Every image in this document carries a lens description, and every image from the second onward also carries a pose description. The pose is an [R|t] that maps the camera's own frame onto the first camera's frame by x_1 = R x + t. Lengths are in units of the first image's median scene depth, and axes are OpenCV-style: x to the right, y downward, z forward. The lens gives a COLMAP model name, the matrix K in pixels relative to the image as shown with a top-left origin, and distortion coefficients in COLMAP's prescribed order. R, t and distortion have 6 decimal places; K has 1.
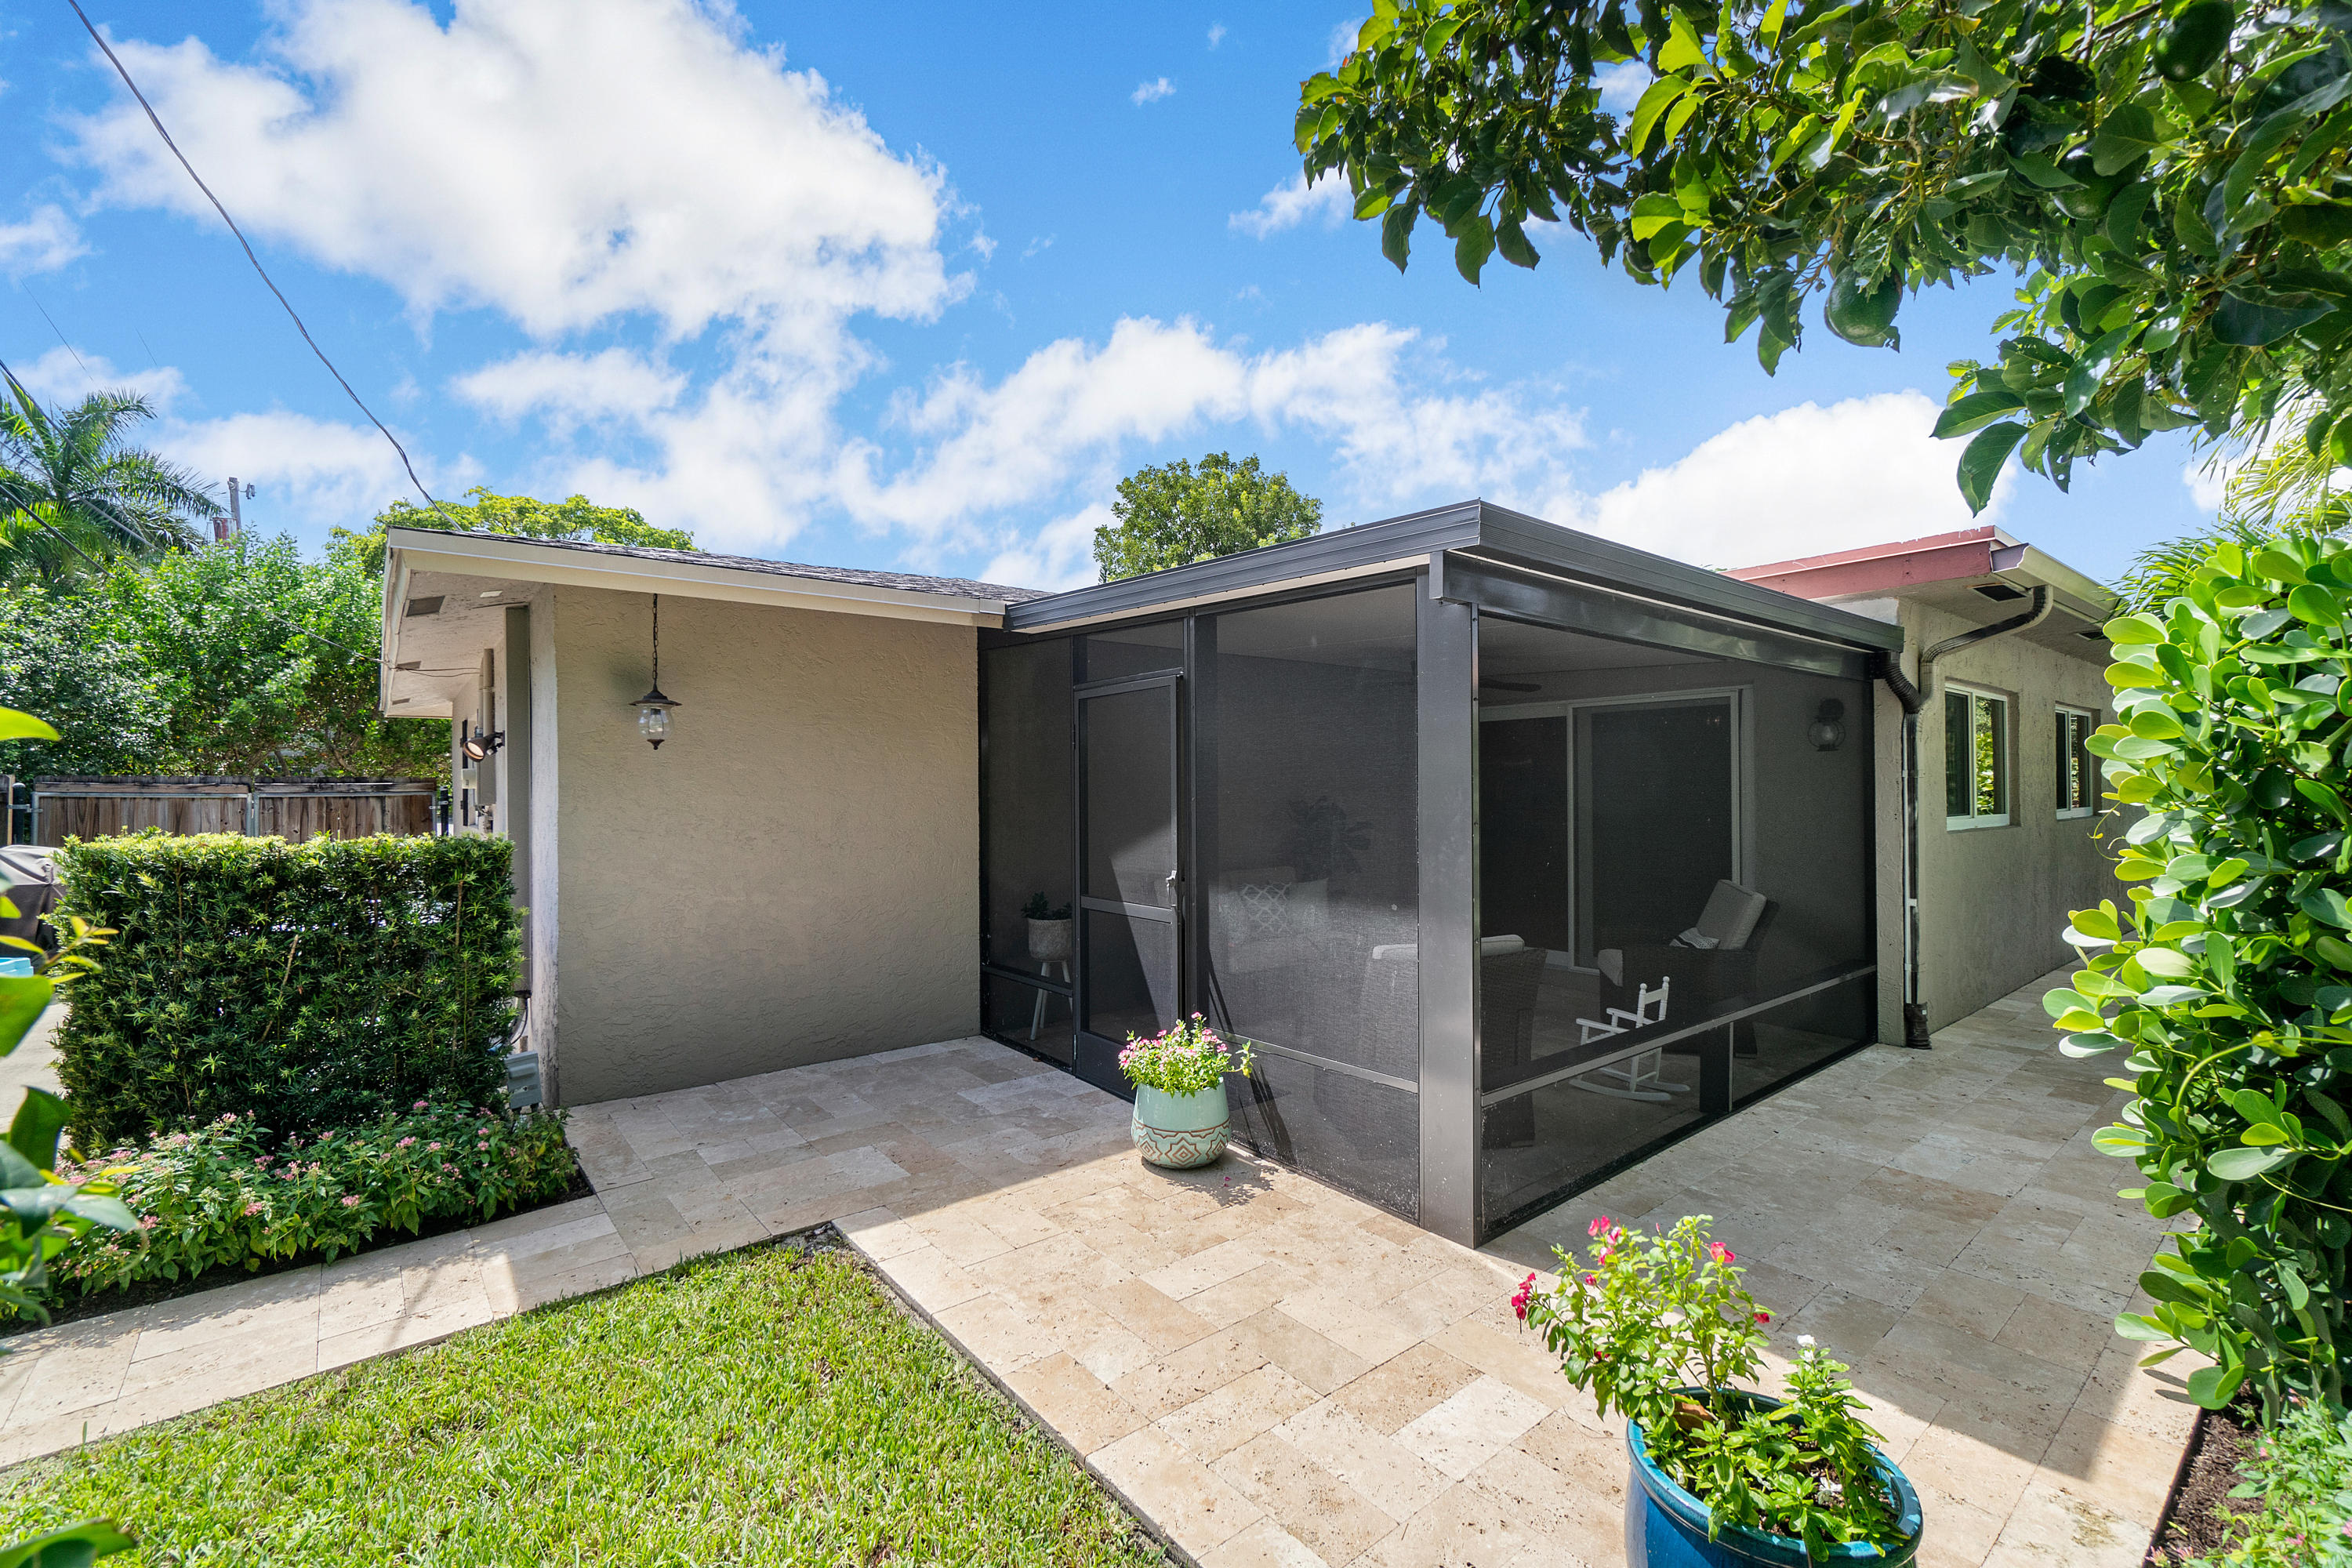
lens RADIAL K [[1039.1, 0, 1178.7], [0, 1039.1, 777.8], [0, 0, 1]] dist [0.006946, -0.000843]
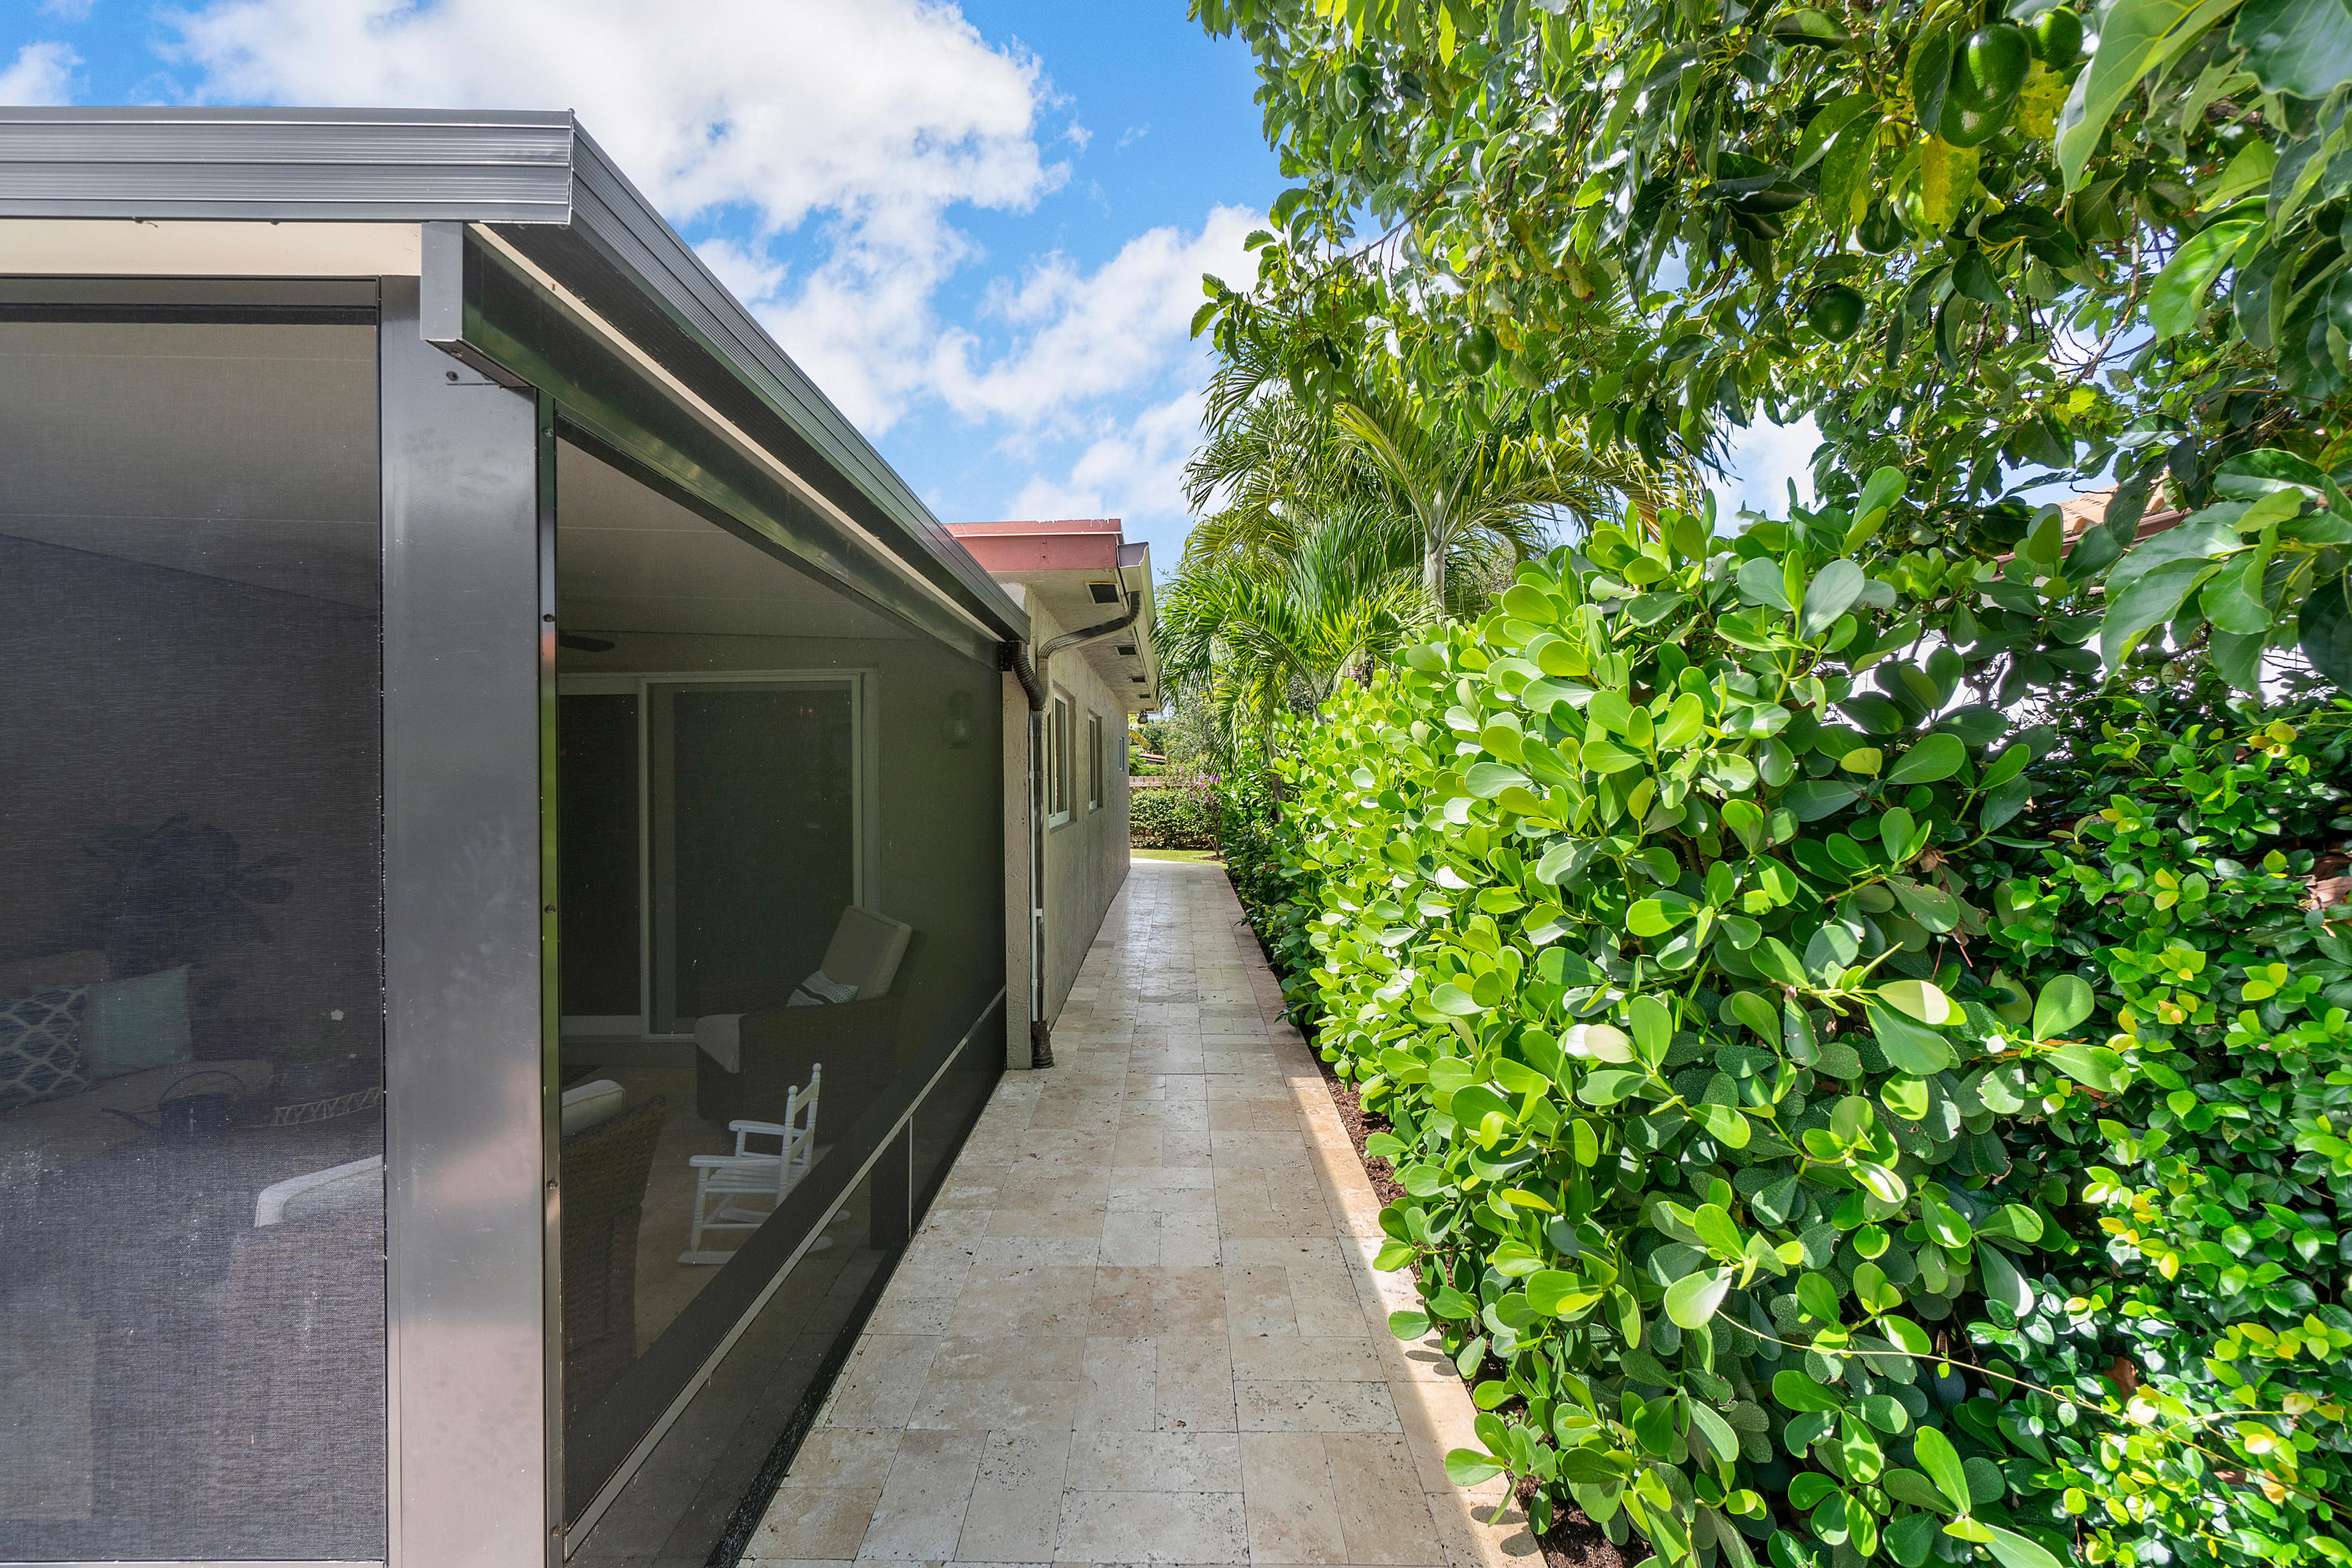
lens RADIAL K [[1039.1, 0, 1185.9], [0, 1039.1, 772.6], [0, 0, 1]] dist [0.006946, -0.000843]
pose [[0.637113, -0.003075, 0.770764, 0.072217], [0.000808, 0.999994, 0.003321, -0.009138], [-0.770770, -0.001492, 0.637112, 0.314122]]
